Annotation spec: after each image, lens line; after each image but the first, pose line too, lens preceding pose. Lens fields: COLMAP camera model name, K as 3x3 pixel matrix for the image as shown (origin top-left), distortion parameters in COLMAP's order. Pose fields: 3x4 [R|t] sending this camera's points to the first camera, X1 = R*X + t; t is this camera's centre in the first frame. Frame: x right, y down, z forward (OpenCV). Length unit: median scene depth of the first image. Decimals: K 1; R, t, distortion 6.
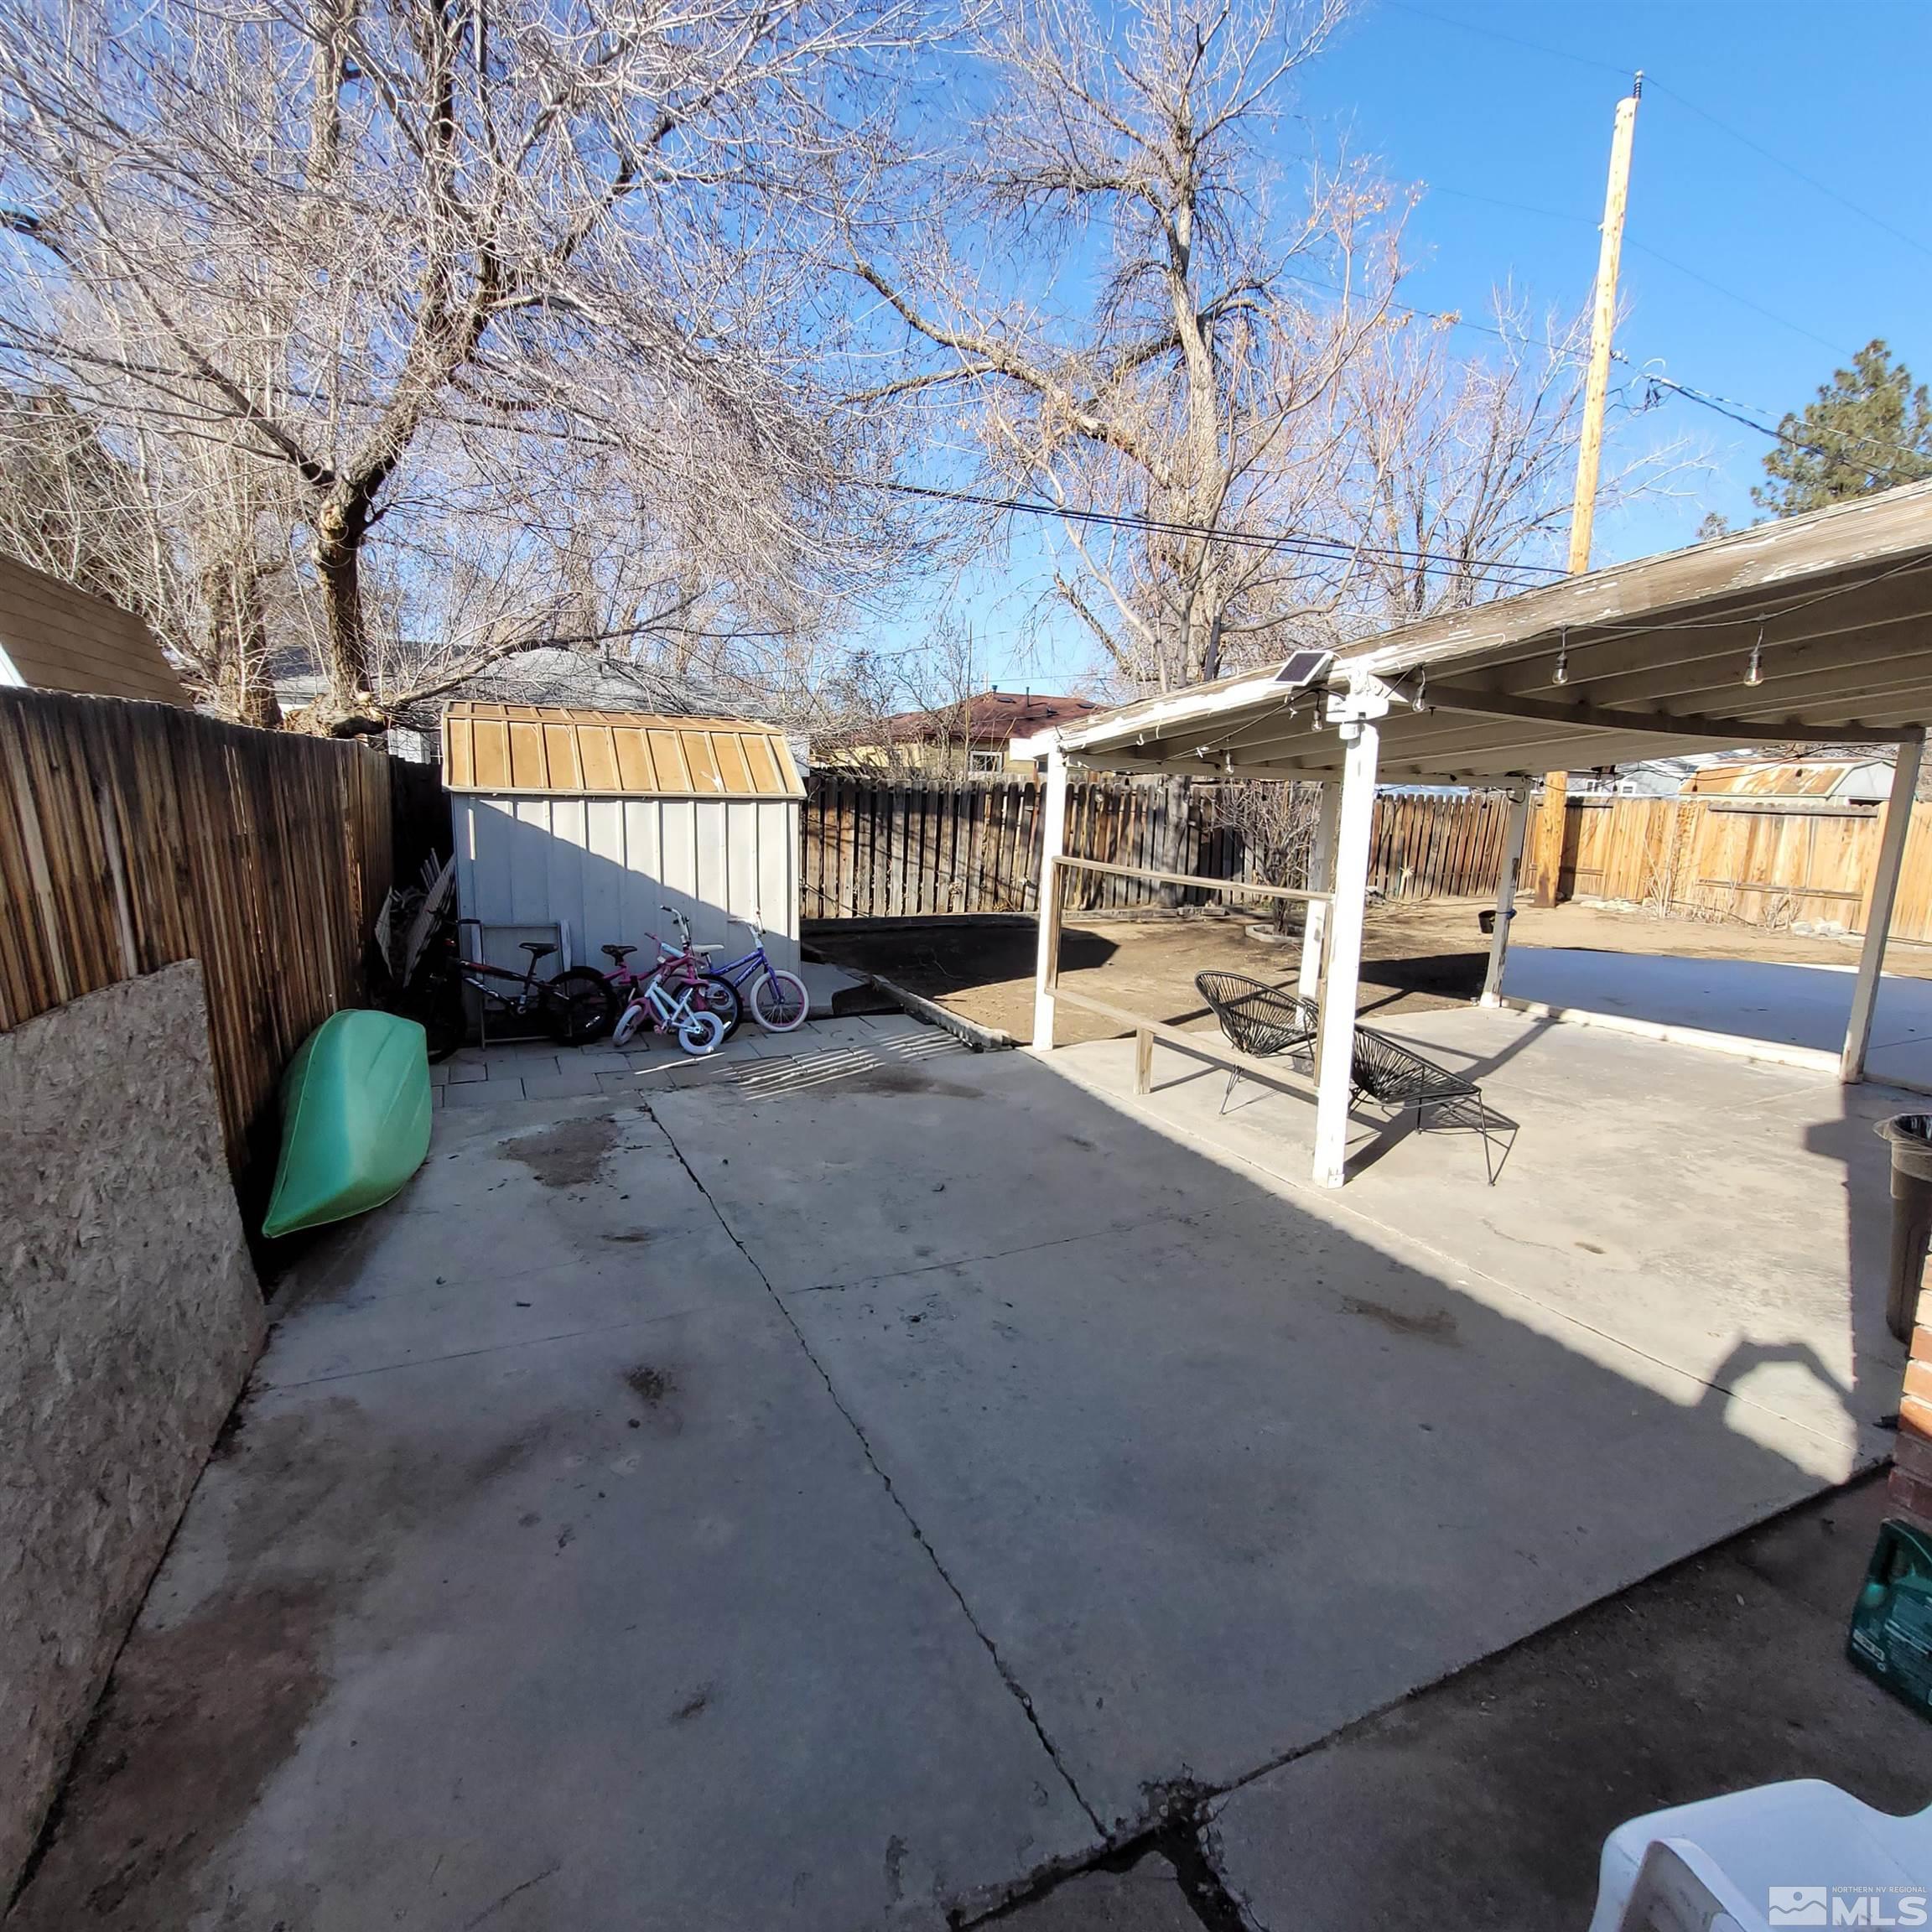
lens RADIAL K [[1012.9, 0, 966.0], [0, 1012.9, 966.0], [0, 0, 1]] dist [0.003960, -0.002029]
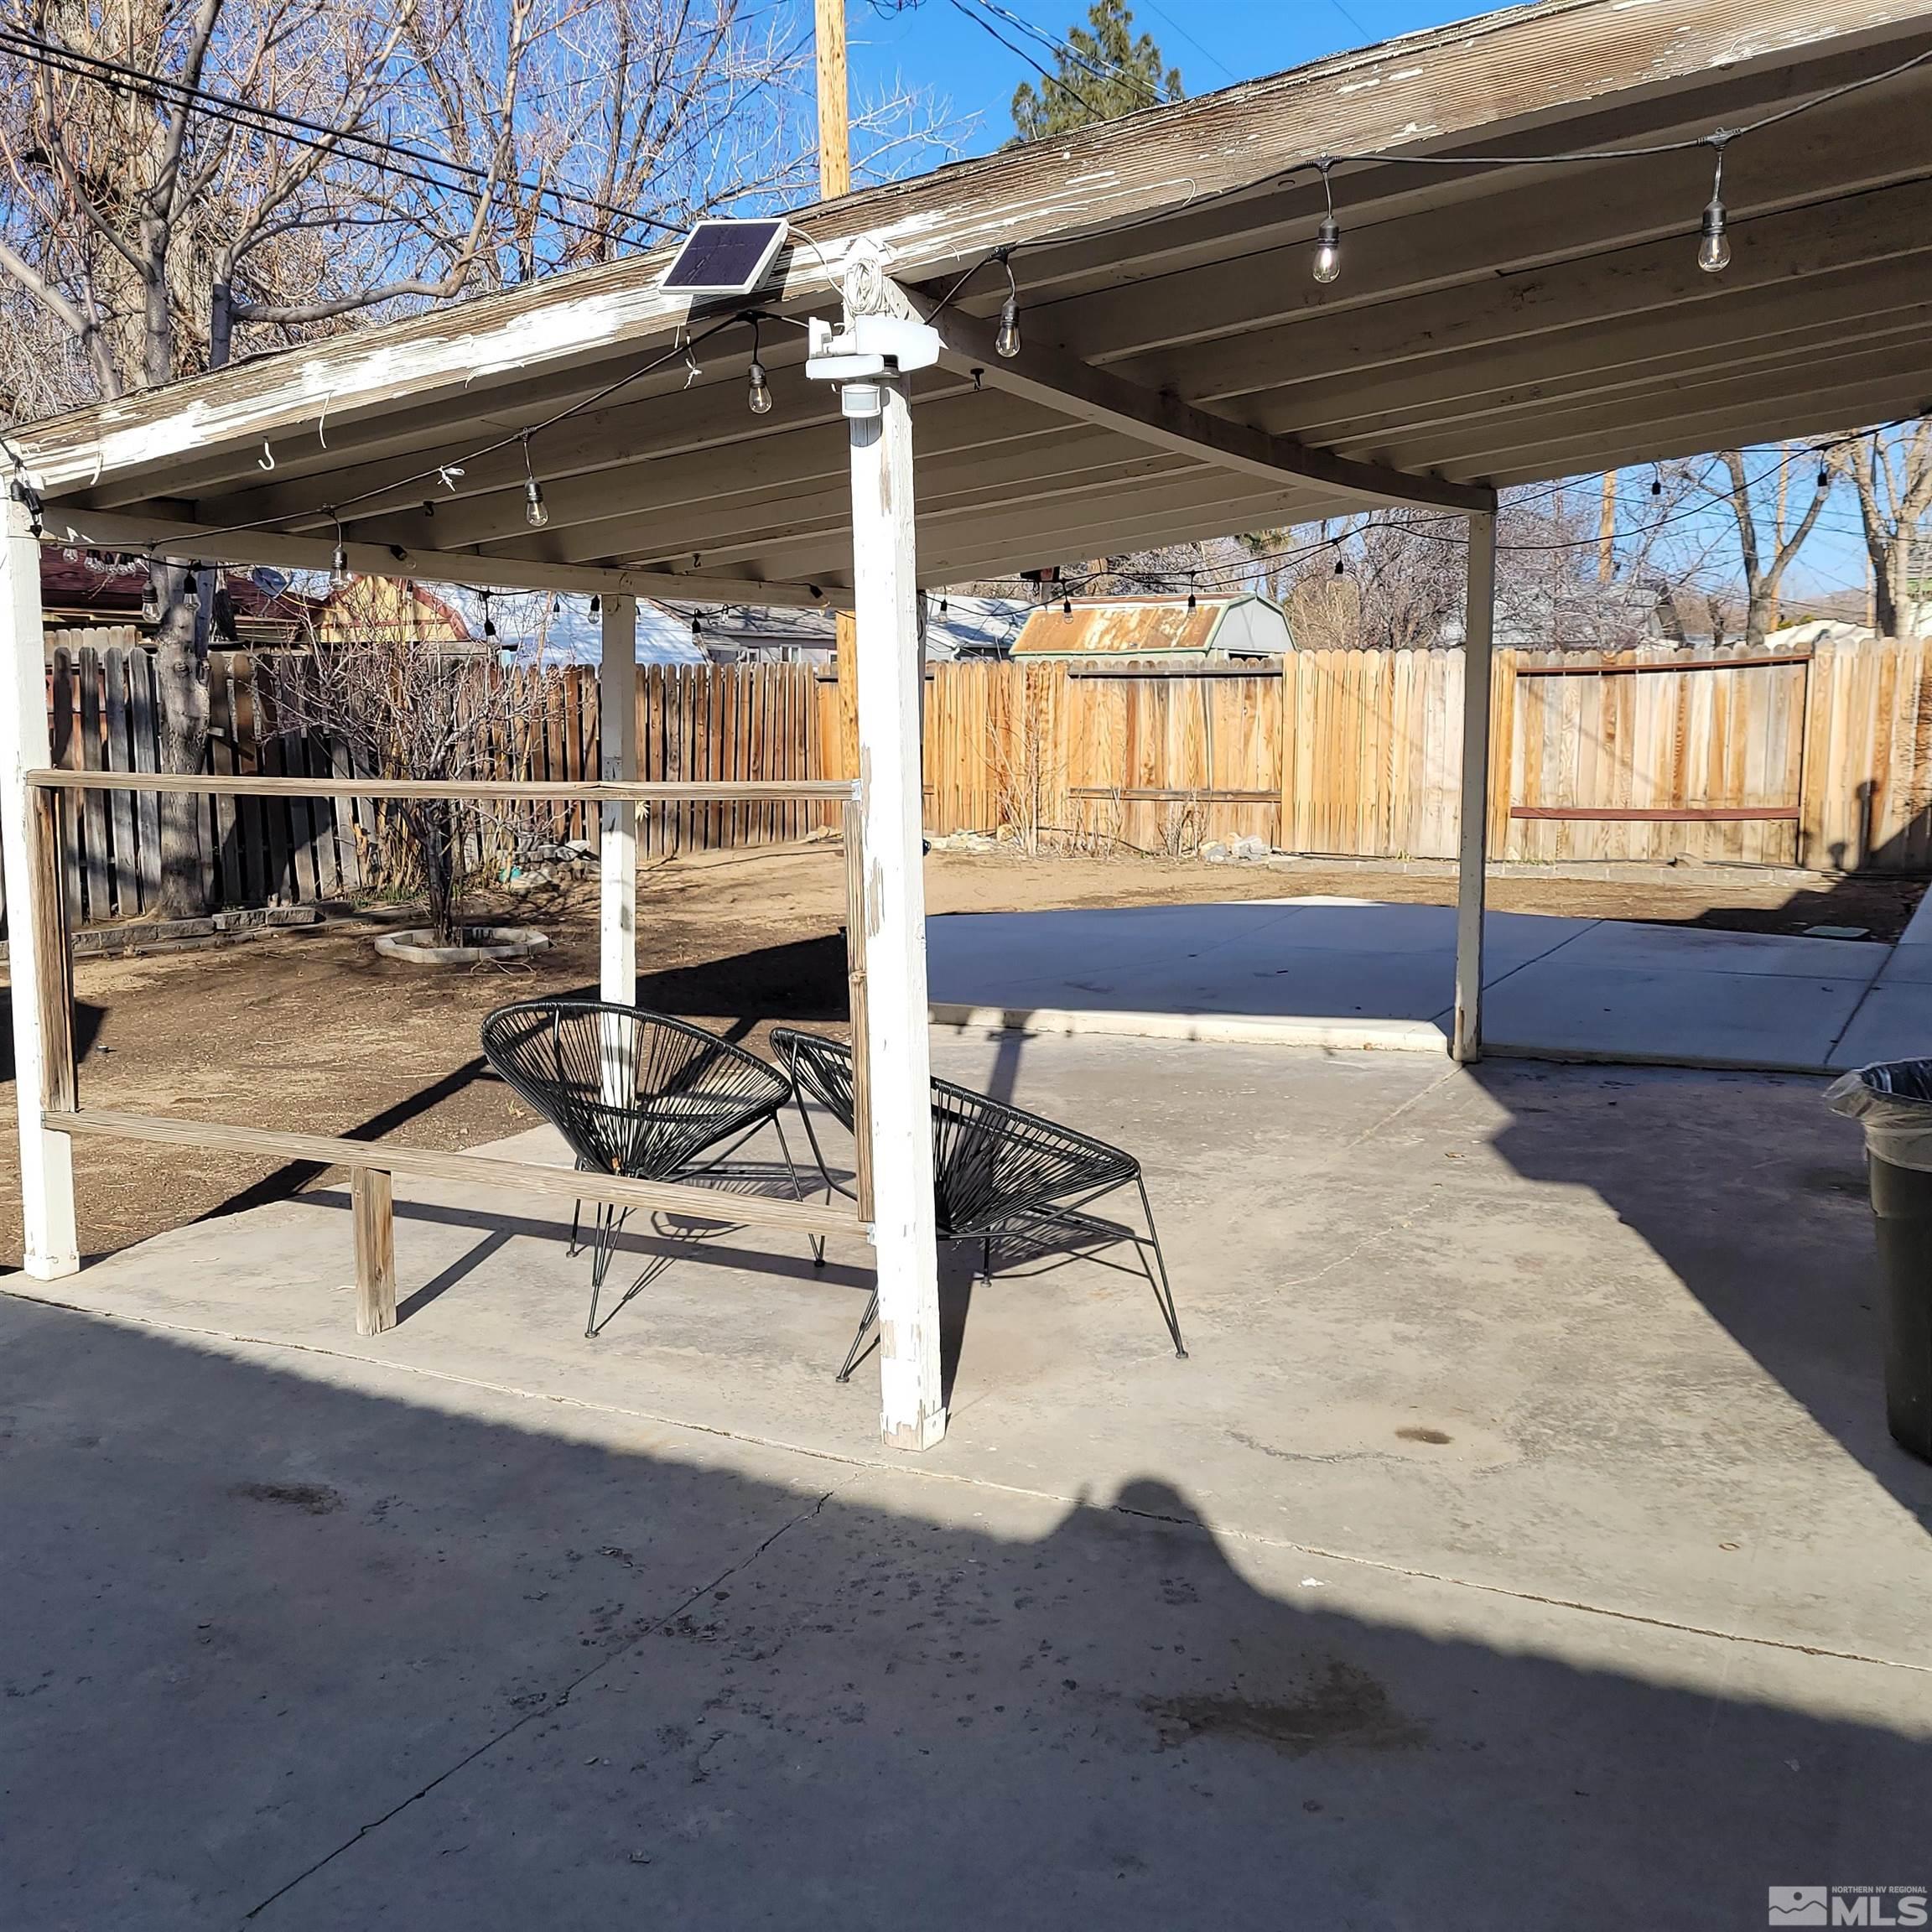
lens RADIAL K [[1956.0, 0, 948.1], [0, 1956.0, 951.2], [0, 0, 1]] dist [0.040272, -0.026215]
pose [[0.814630, -0.109239, 0.569600, -0.081187], [0.132496, 0.991183, 0.000598, 0.006437], [-0.564643, 0.074983, 0.821922, 0.245717]]
